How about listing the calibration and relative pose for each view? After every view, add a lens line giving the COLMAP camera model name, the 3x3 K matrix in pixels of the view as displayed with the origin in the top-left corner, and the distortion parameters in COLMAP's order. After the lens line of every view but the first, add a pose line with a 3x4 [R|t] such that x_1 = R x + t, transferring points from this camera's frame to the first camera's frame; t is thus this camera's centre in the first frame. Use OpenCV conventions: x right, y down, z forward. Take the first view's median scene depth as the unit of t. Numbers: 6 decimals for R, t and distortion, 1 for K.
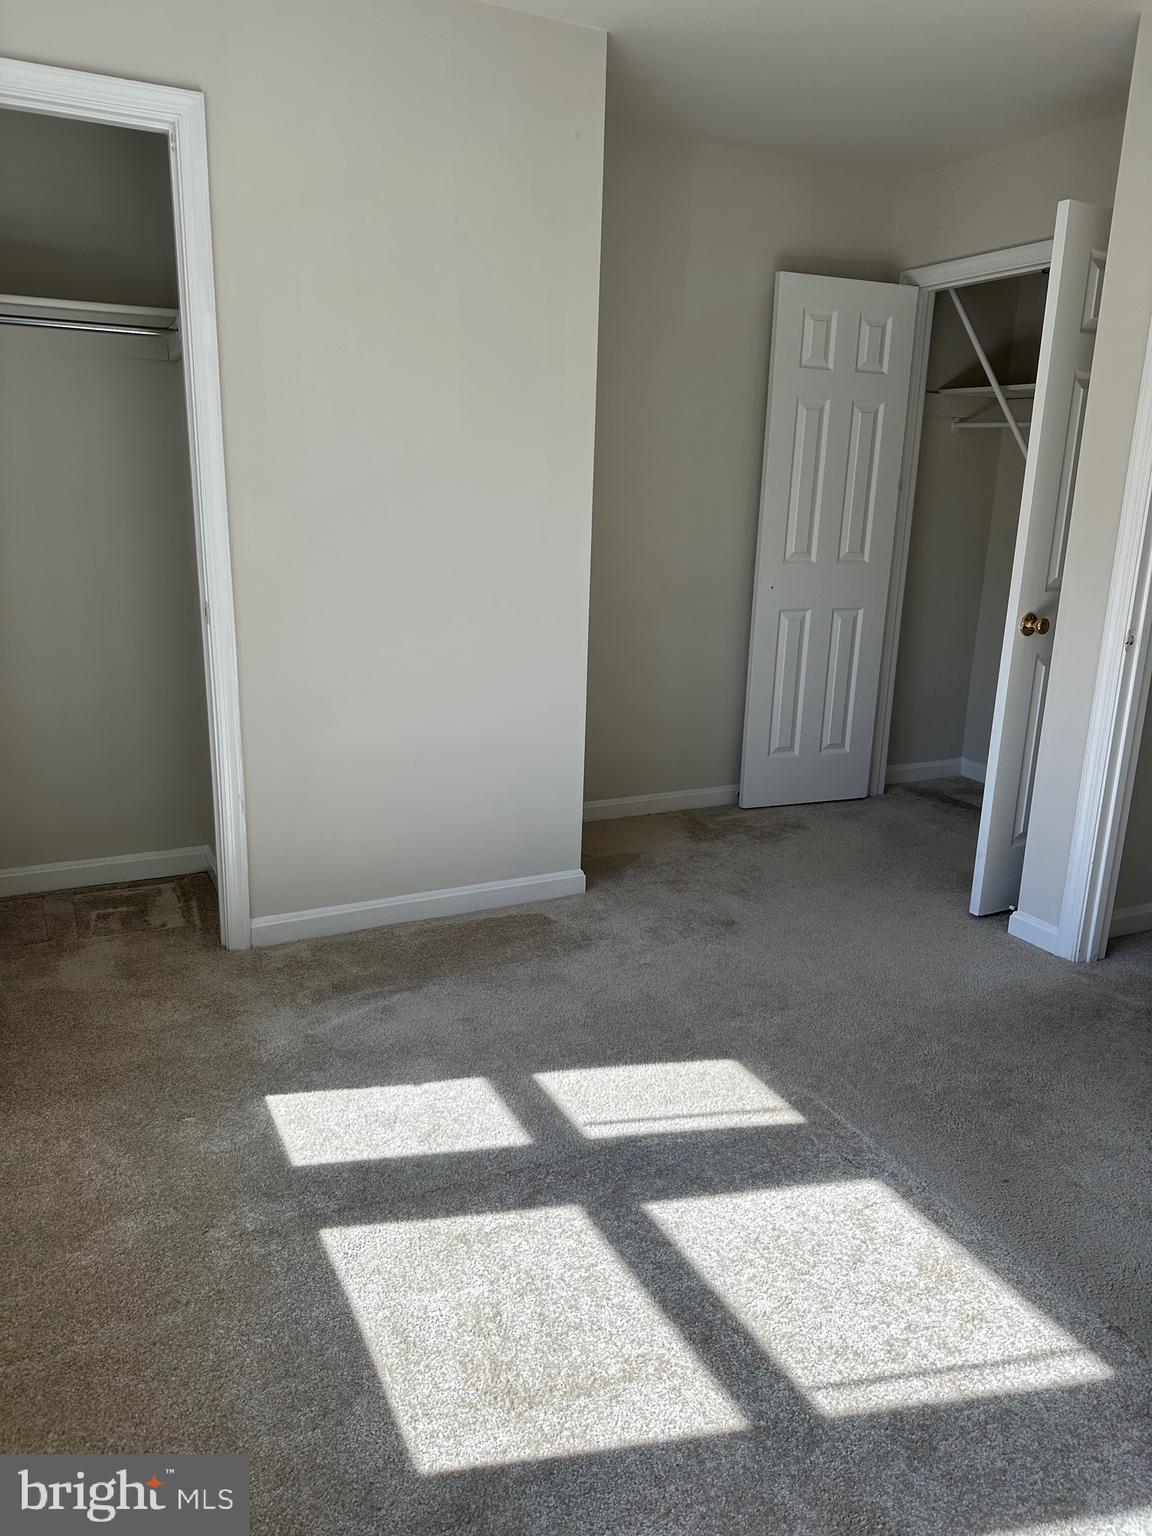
lens RADIAL K [[1087.0, 0, 573.7], [0, 1087.0, 756.9], [0, 0, 1]] dist [0.034547, -0.049006]
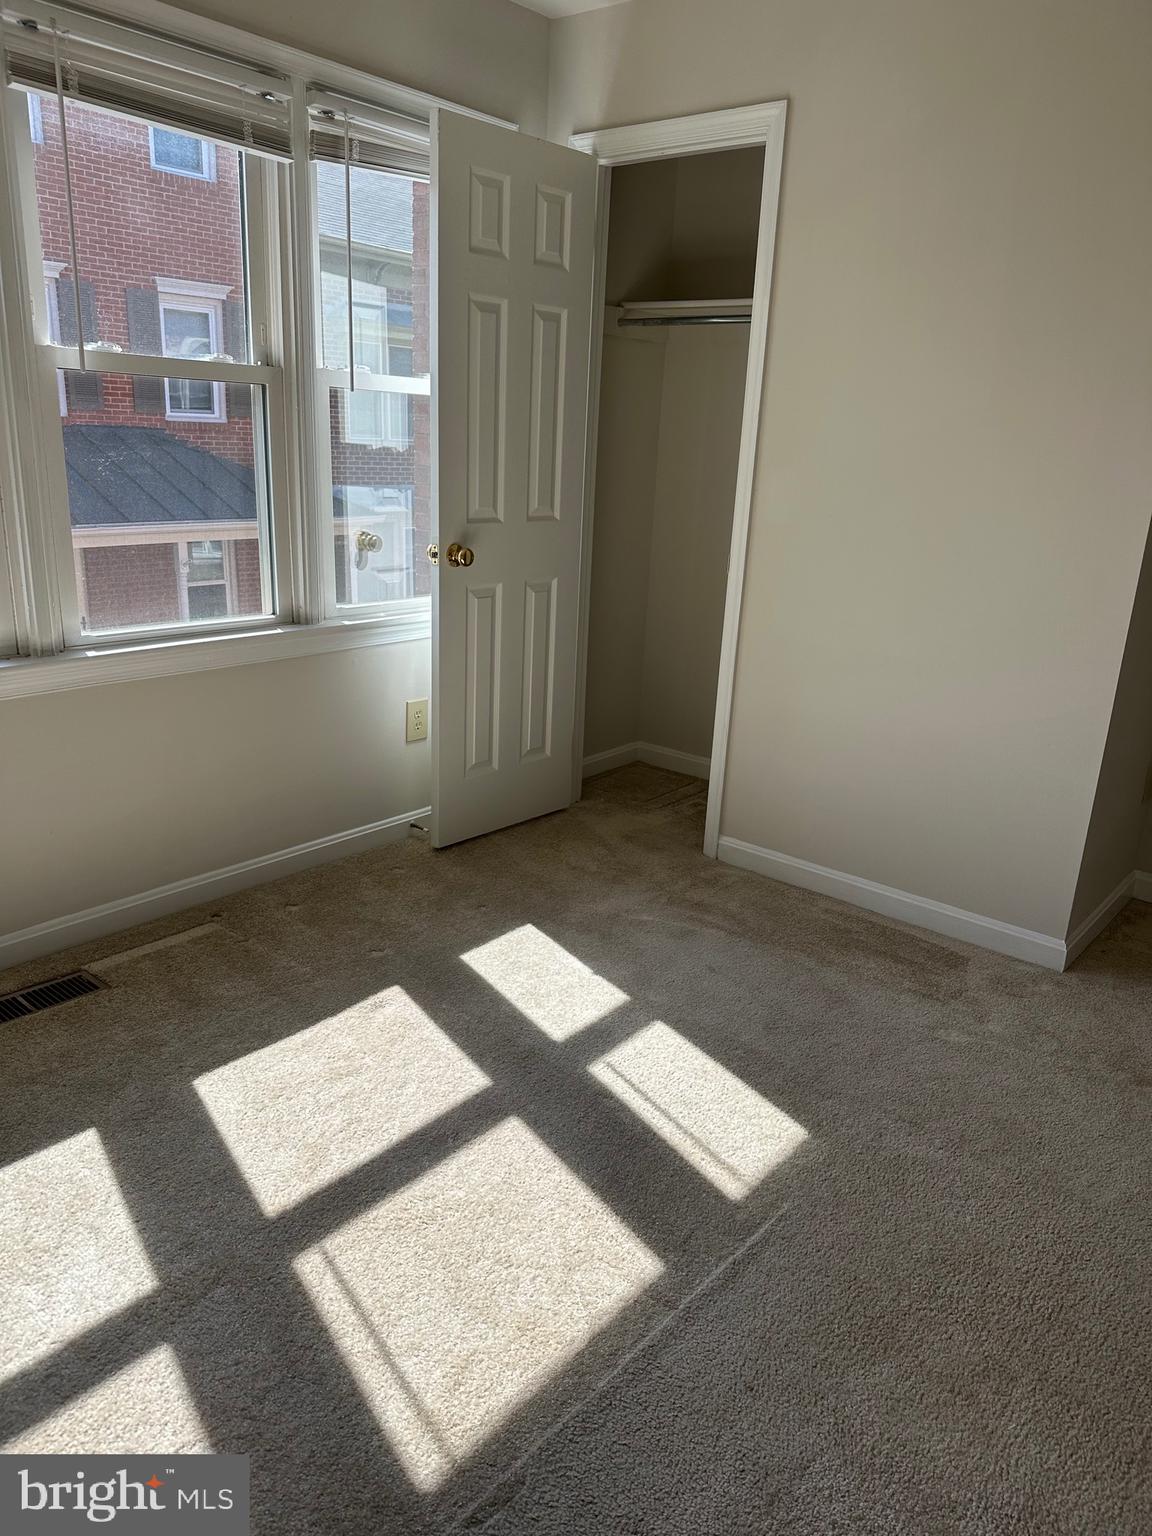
lens RADIAL K [[1067.5, 0, 576.0], [0, 1067.5, 768.0], [0, 0, 1]] dist [0.066489, -0.079433]
pose [[0.384991, 0.267833, -0.883203, 0.772877], [-0.254935, 0.950594, 0.177143, -0.098835], [0.887012, 0.156961, 0.434250, 0.447902]]
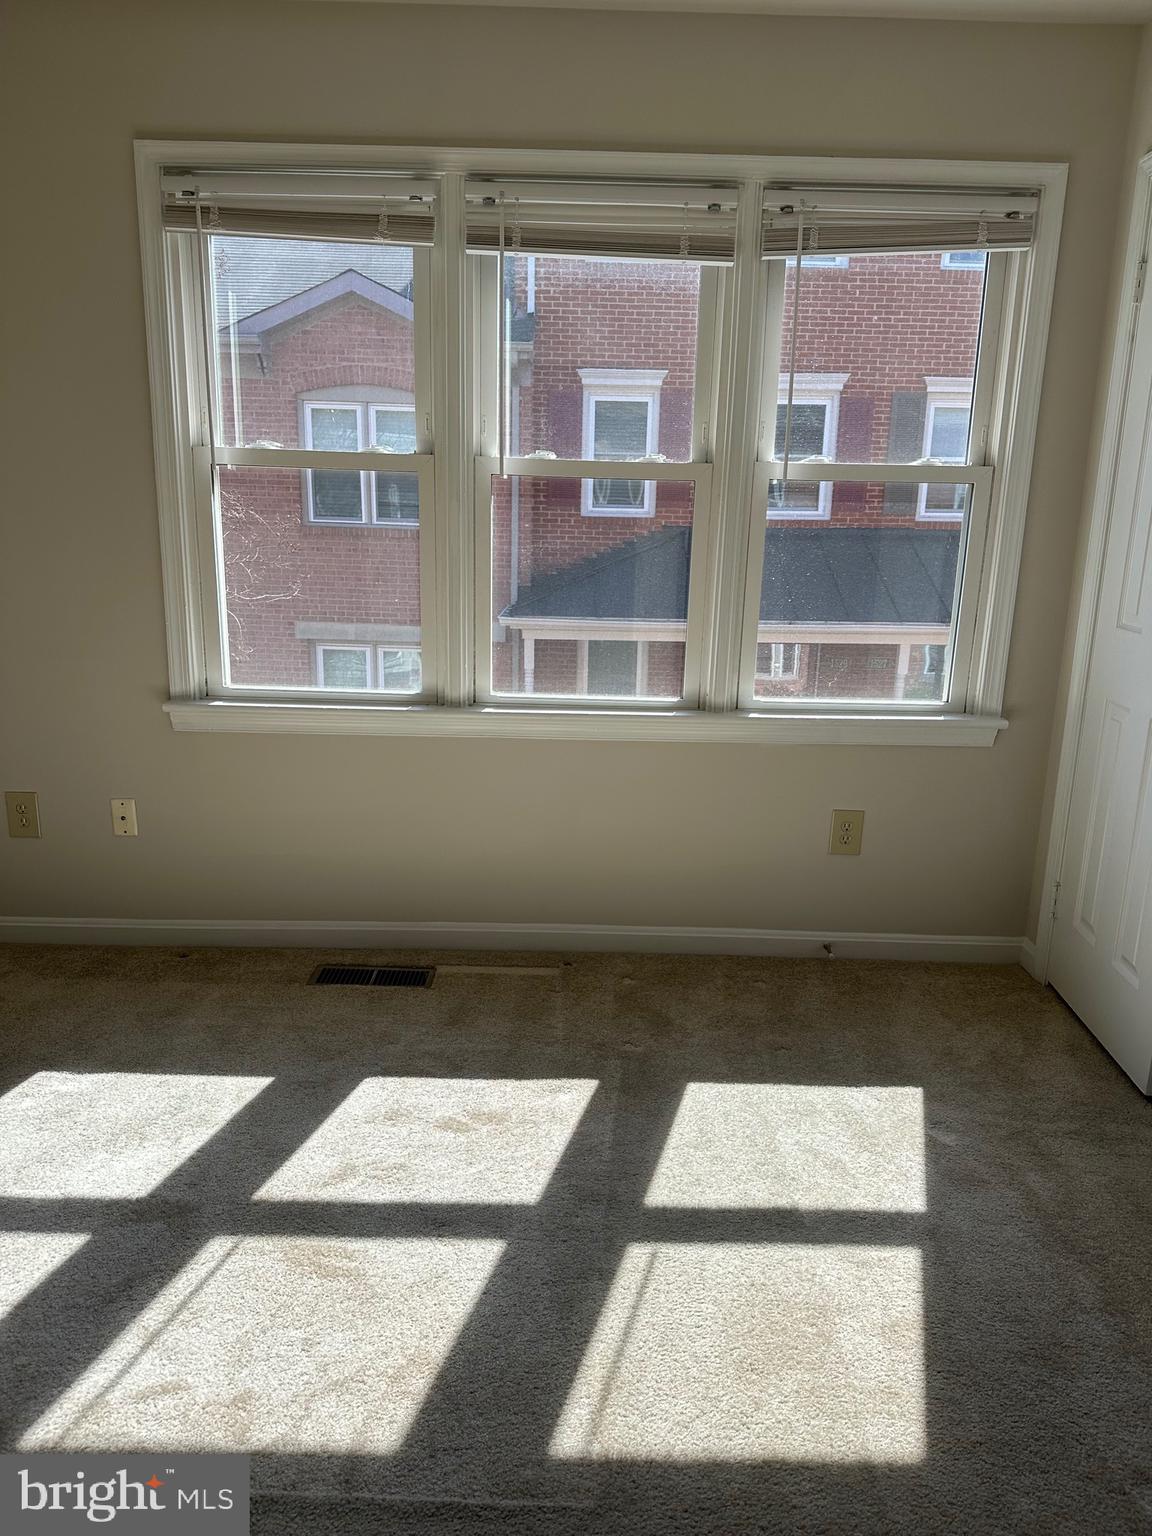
lens RADIAL K [[1062.4, 0, 576.0], [0, 1062.4, 768.0], [0, 0, 1]] dist [0.139769, -0.255434]
pose [[-0.459462, 0.178046, -0.870169, 0.670742], [-0.245870, 0.915922, 0.317230, -0.255023], [0.853488, 0.359704, -0.377055, 1.053027]]
